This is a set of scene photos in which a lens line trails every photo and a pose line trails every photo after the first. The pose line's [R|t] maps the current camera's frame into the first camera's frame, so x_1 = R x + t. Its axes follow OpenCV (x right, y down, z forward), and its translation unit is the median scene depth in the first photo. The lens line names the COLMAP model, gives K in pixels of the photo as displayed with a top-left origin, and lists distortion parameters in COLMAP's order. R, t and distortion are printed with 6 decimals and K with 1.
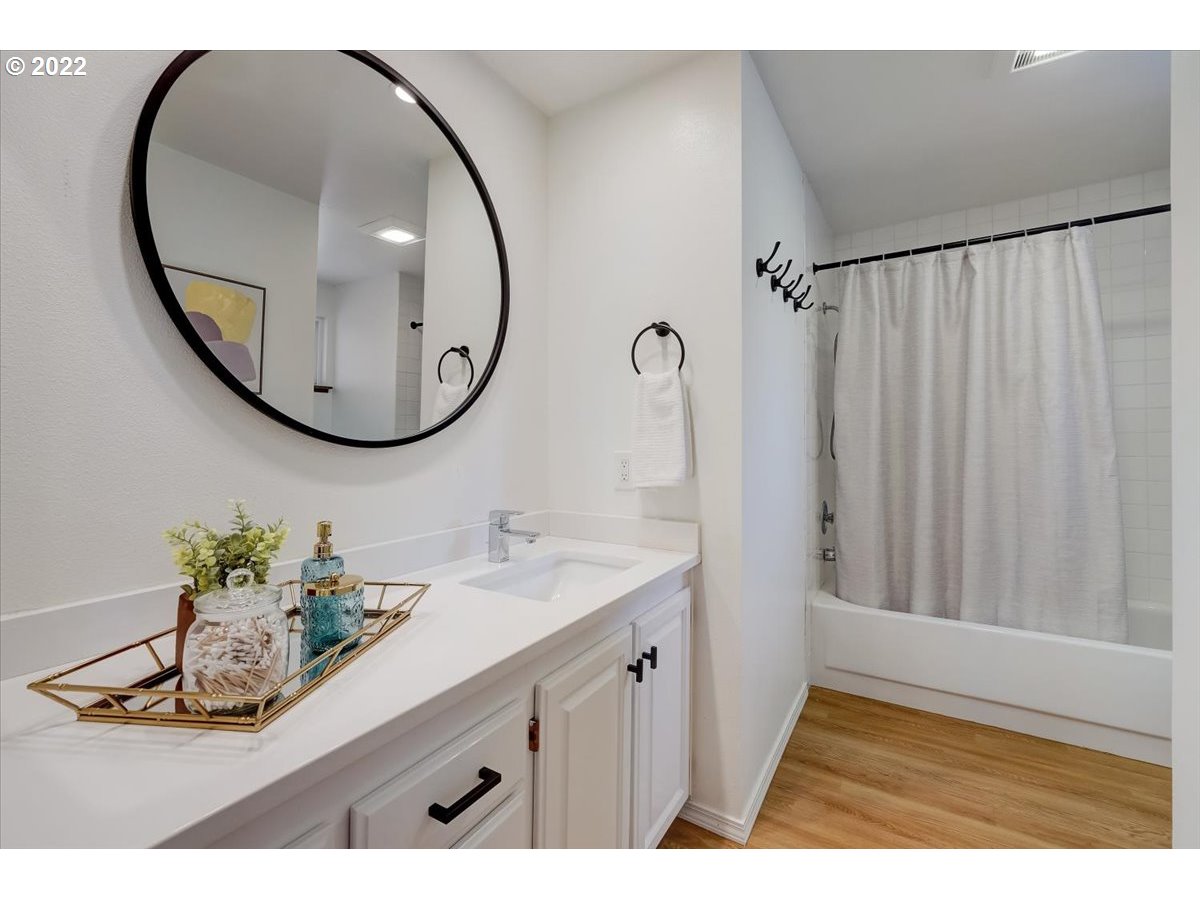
lens RADIAL K [[507.1, 0, 600.0], [0, 507.1, 450.0], [0, 0, 1]] dist [-0.016881, 0.006469]
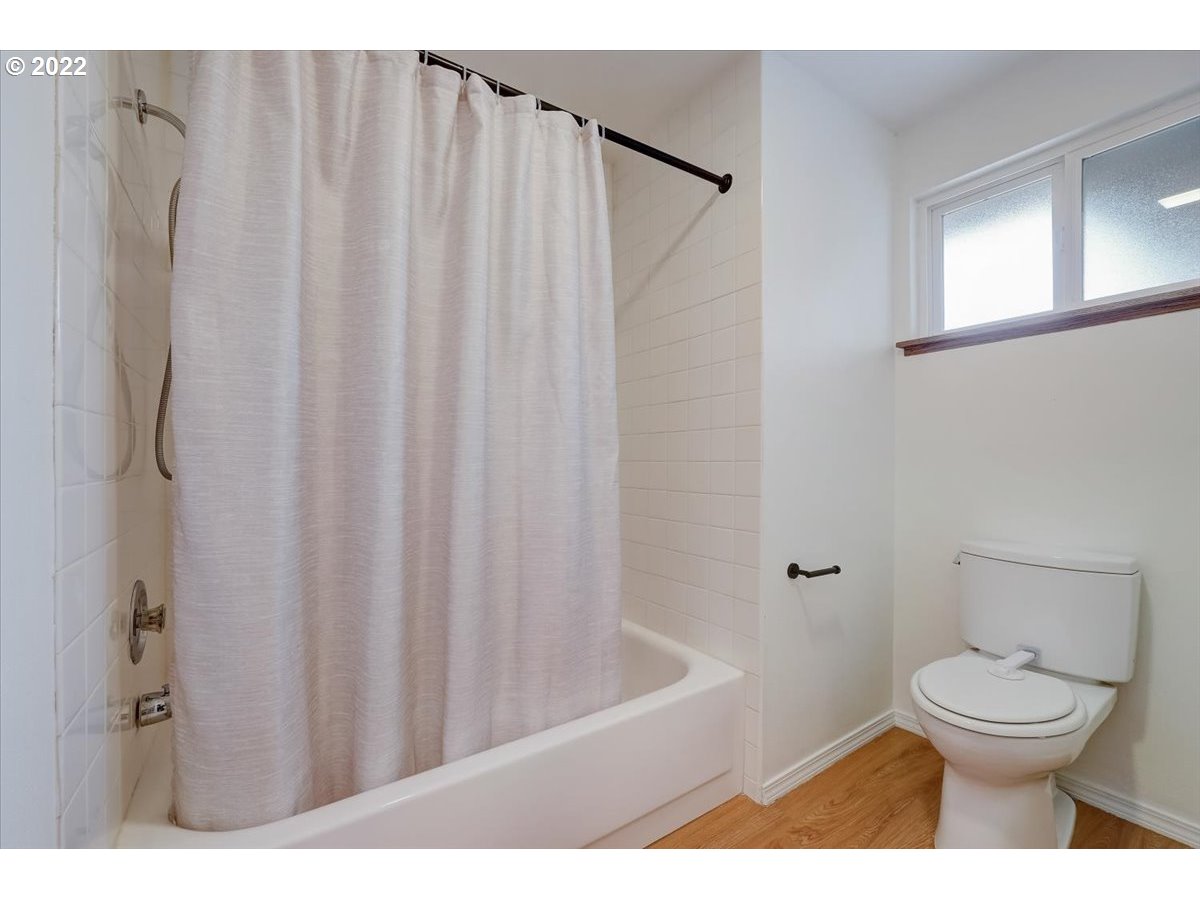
lens RADIAL K [[507.1, 0, 600.0], [0, 507.1, 450.0], [0, 0, 1]] dist [-0.016881, 0.006469]
pose [[0.396161, 0.021122, 0.917938, 0.262684], [0.029576, 0.998923, -0.035750, 0.024760], [-0.917704, 0.041311, 0.395110, 0.595108]]
